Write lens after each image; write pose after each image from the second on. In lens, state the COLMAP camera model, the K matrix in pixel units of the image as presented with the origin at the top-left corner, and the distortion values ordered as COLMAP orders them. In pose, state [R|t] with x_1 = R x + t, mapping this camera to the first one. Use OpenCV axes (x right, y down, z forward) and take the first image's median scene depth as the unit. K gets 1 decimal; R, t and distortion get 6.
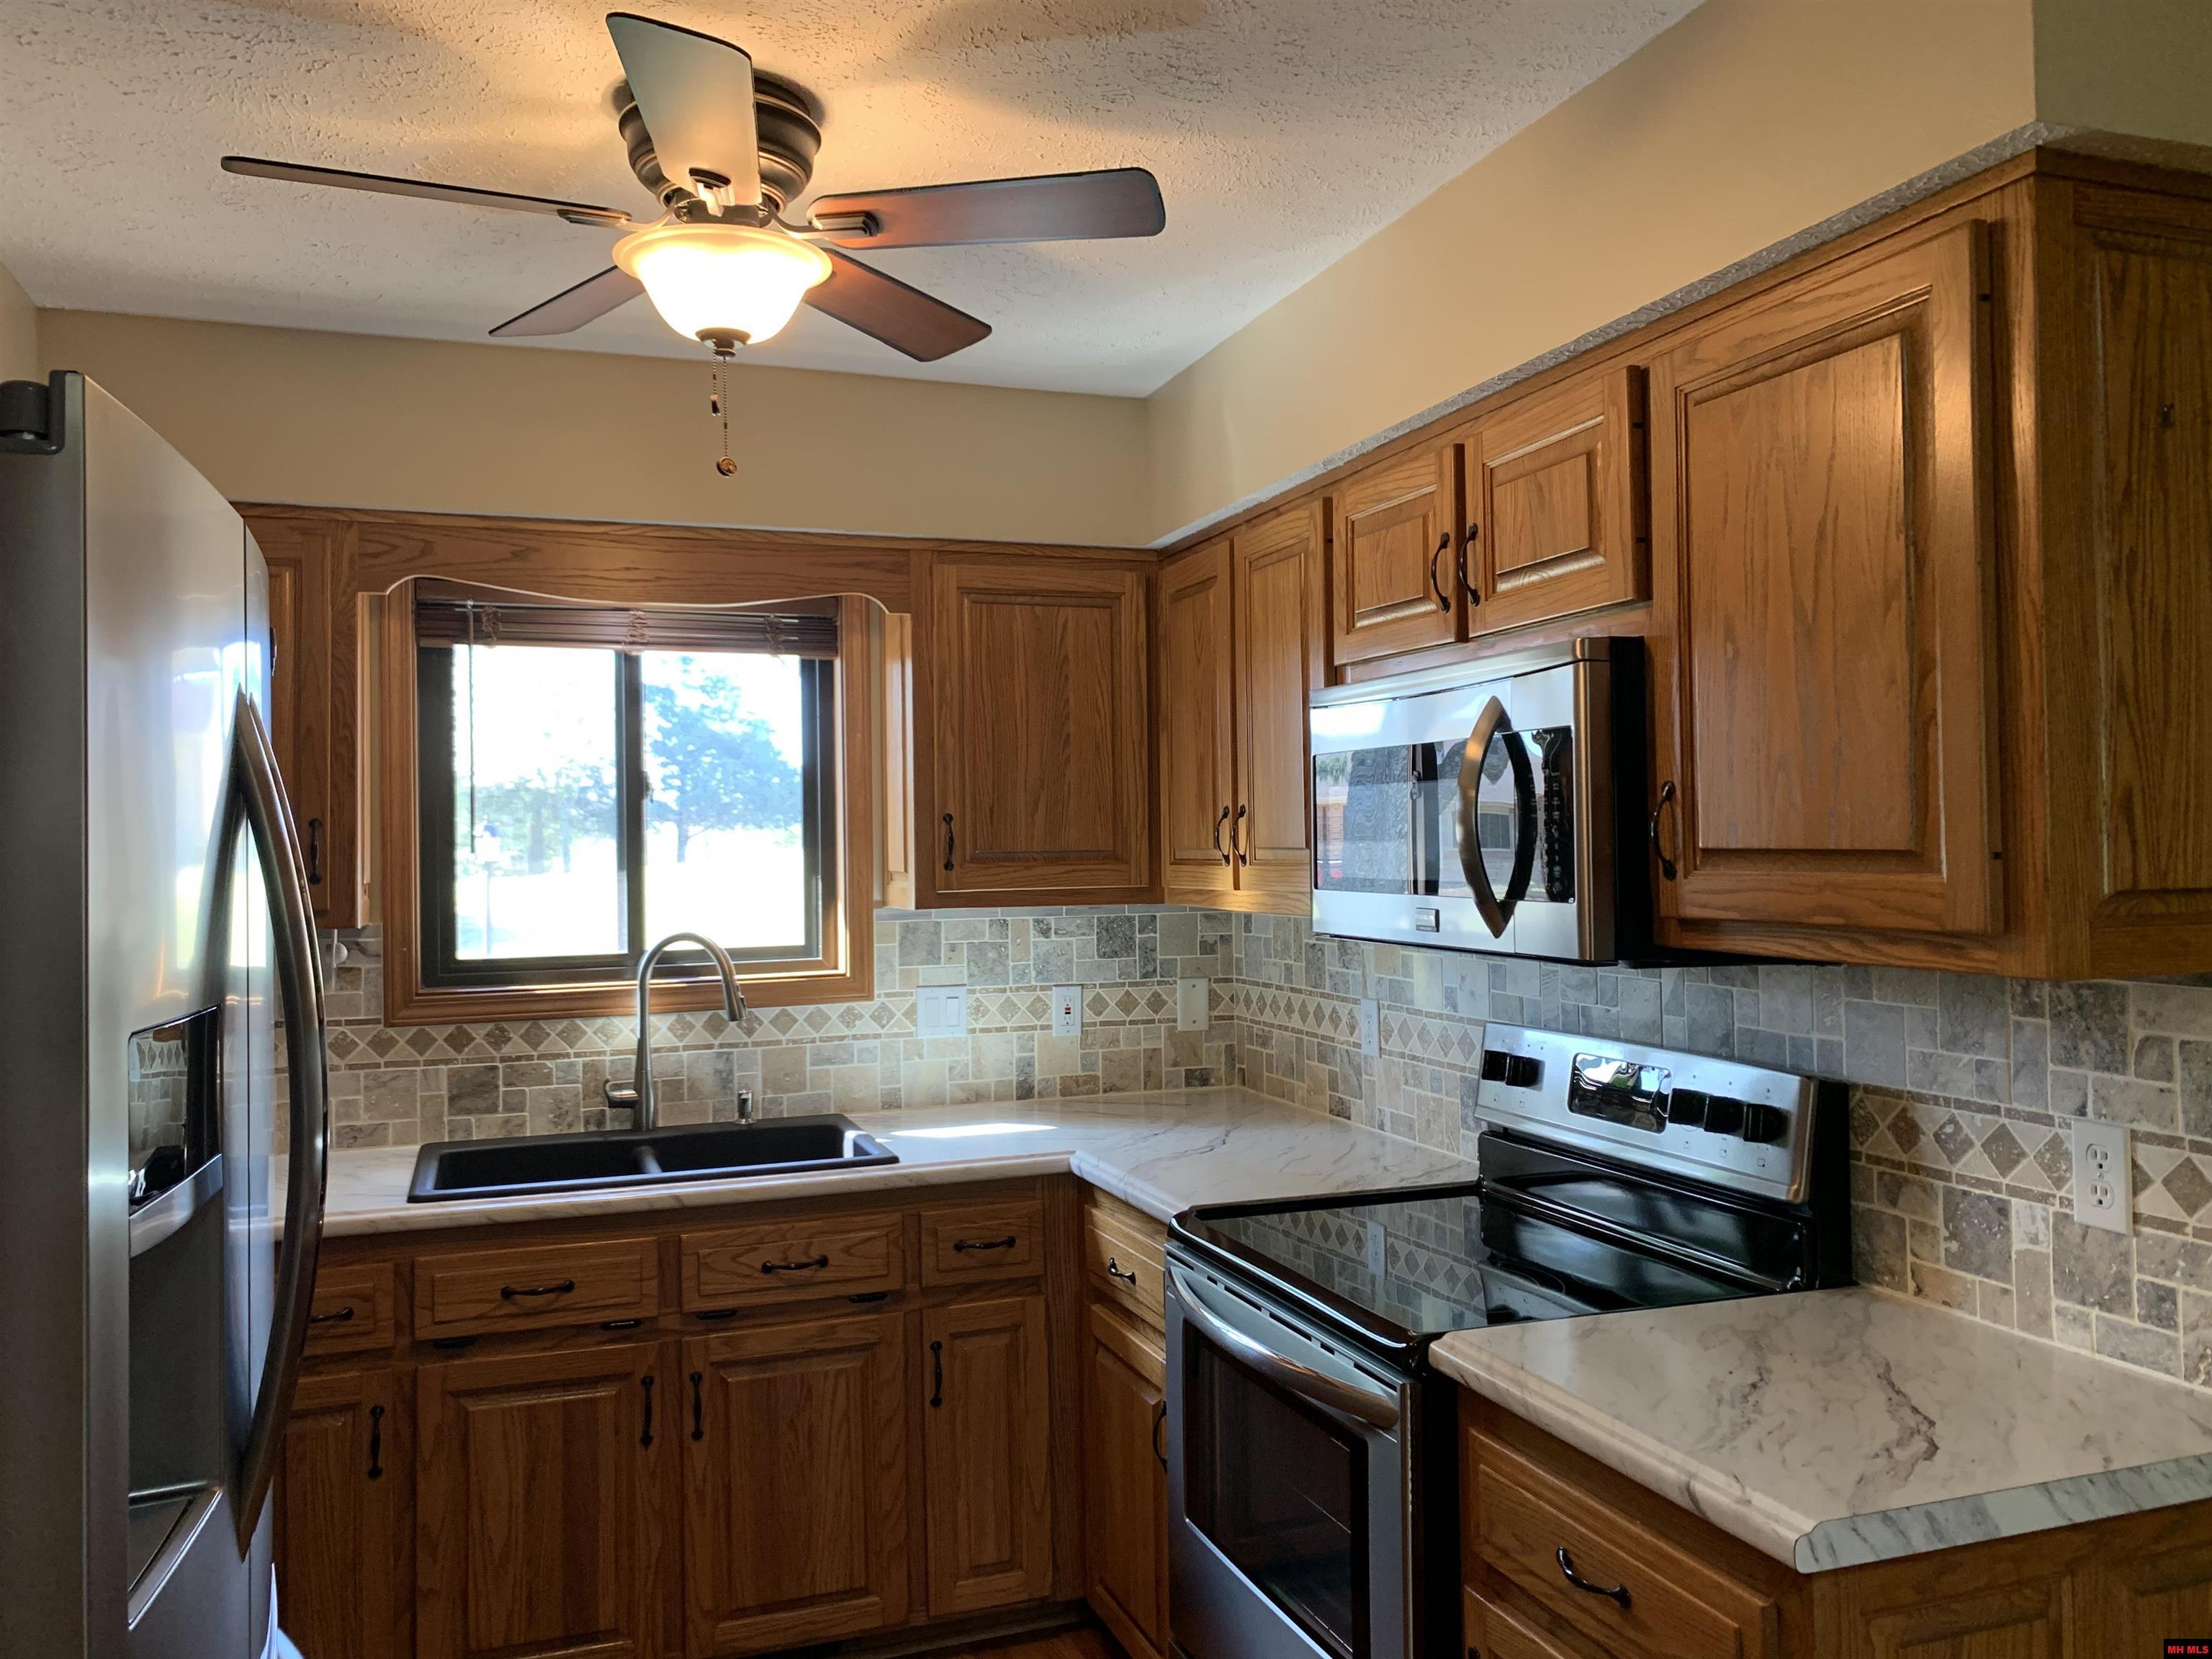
lens RADIAL K [[1678.4, 0, 1108.7], [0, 1678.4, 818.4], [0, 0, 1]] dist [0.034553, -0.030930]
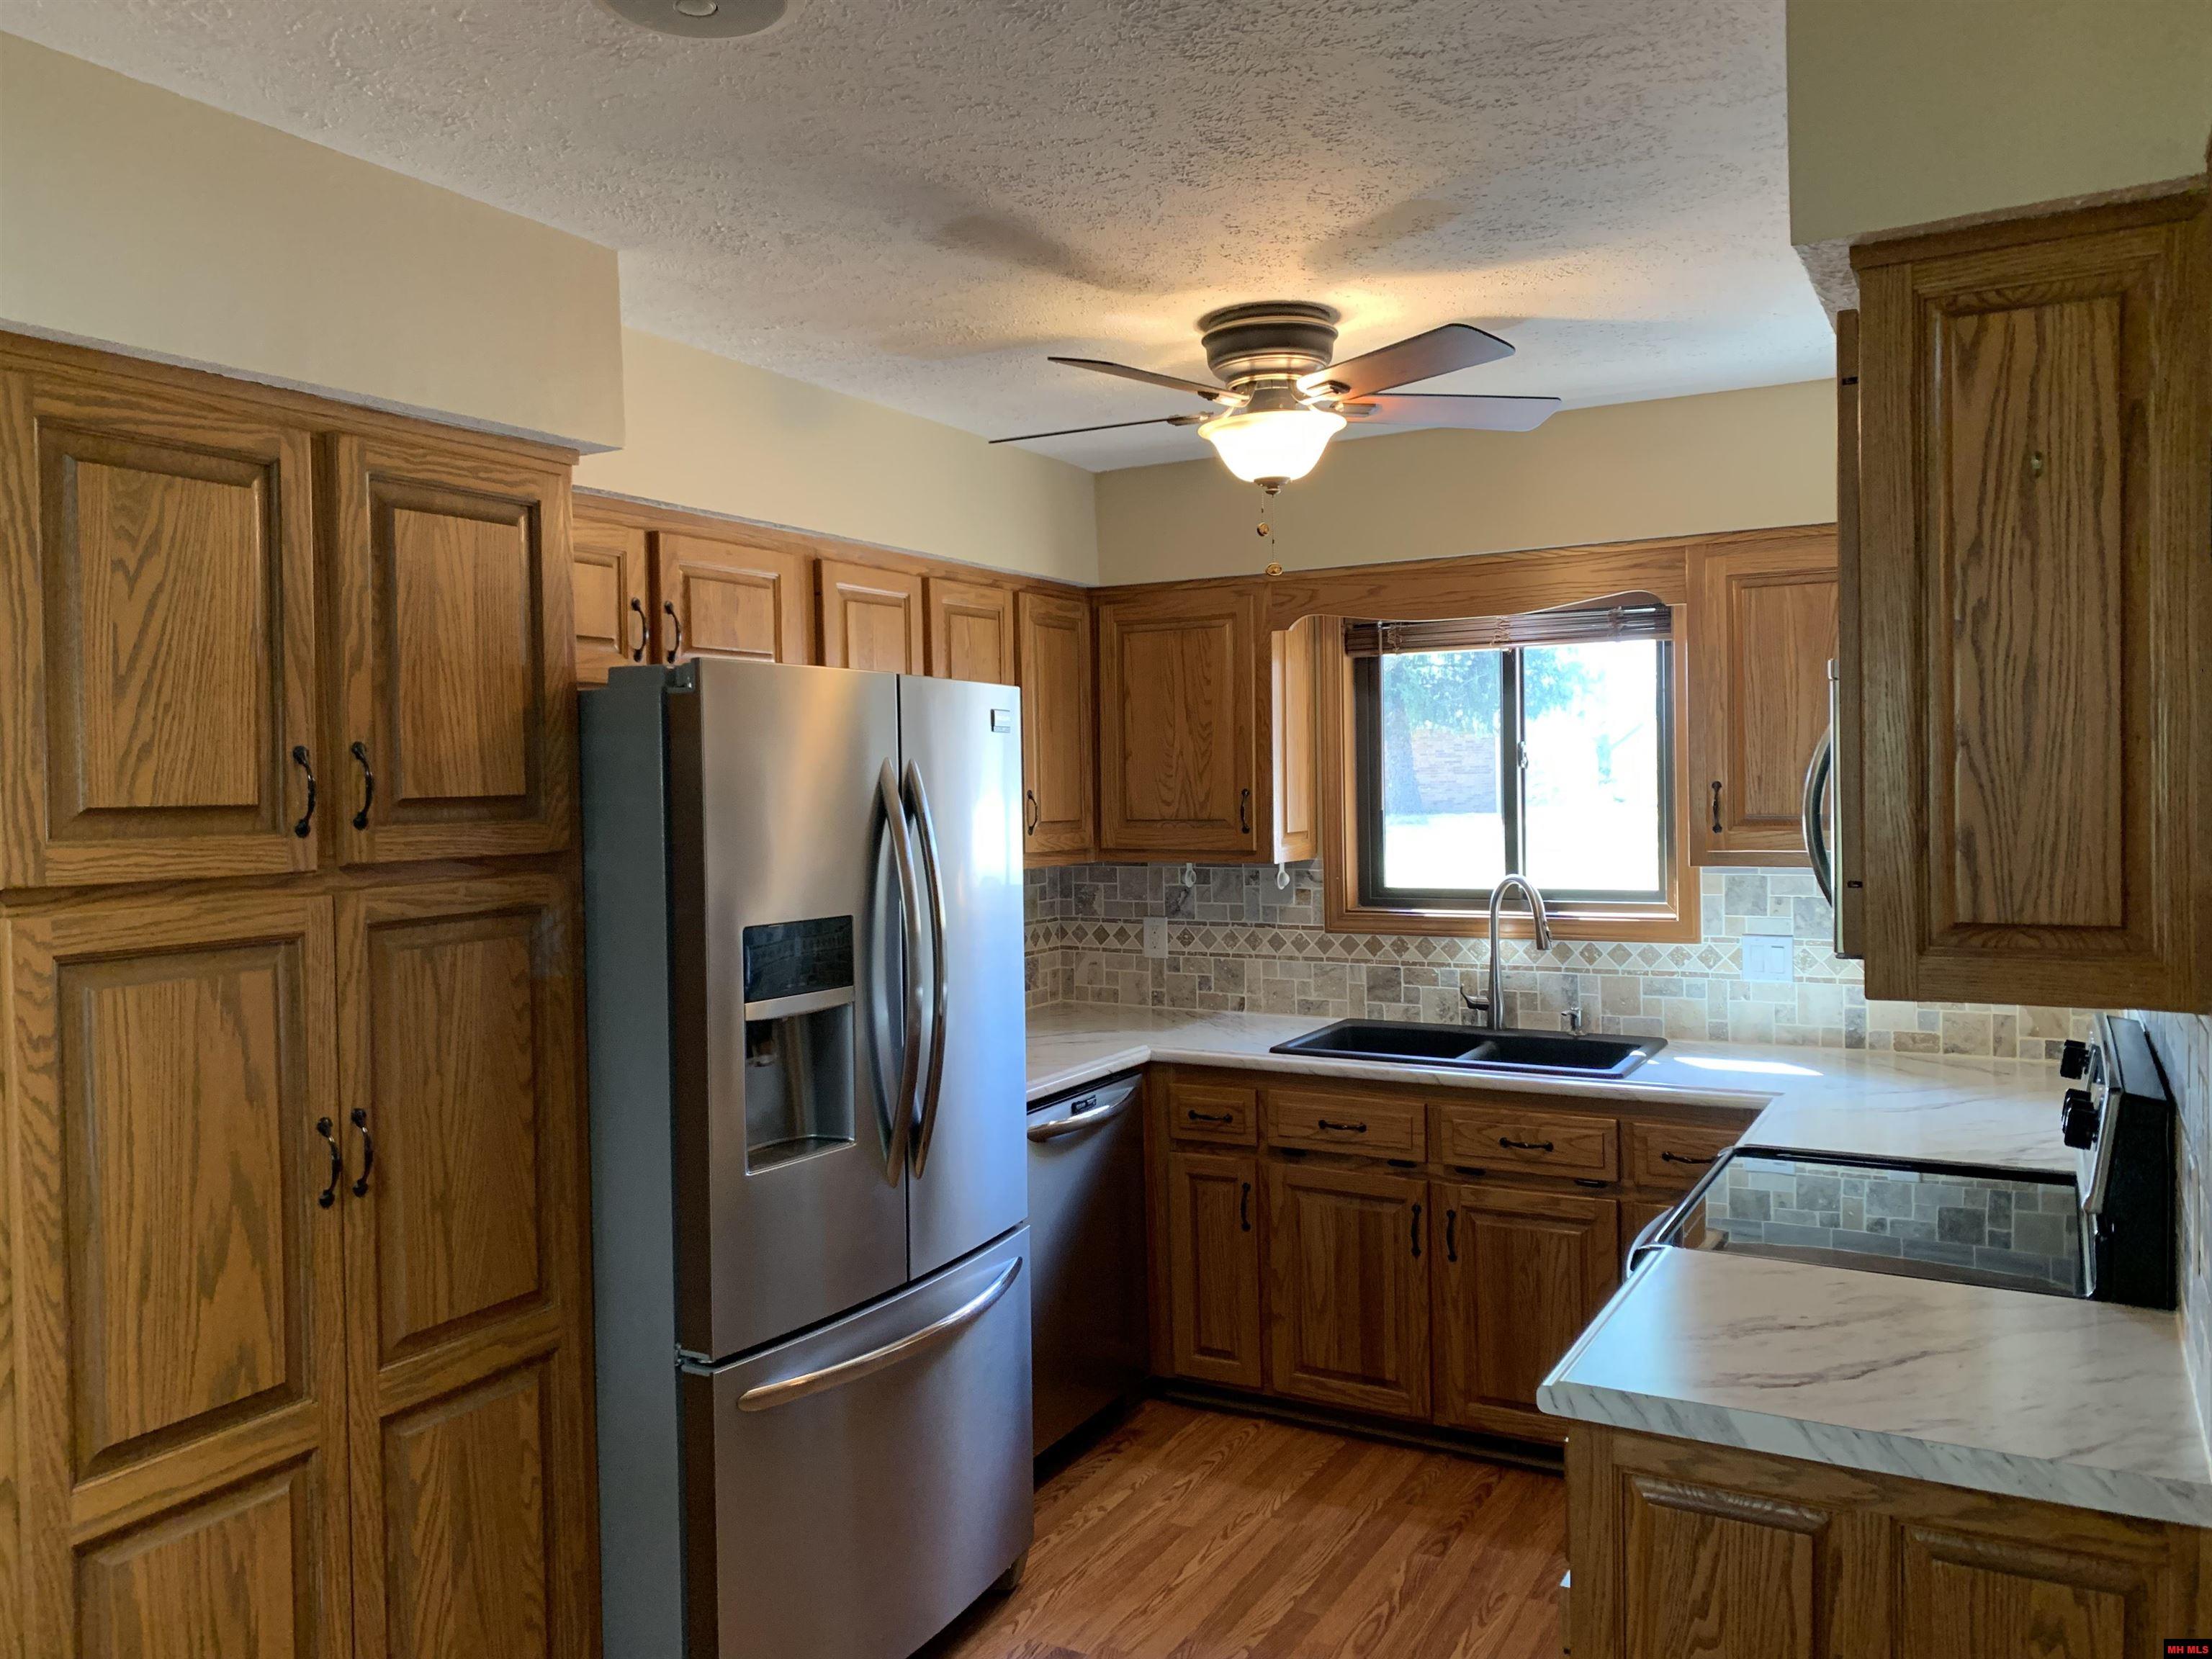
lens RADIAL K [[1678.4, 0, 1102.1], [0, 1678.4, 824.0], [0, 0, 1]] dist [0.034553, -0.030930]
pose [[0.659133, 0.026746, -0.751551, 0.481993], [0.016305, 0.998624, 0.049838, -0.038010], [0.751850, -0.045103, 0.657790, -0.051383]]
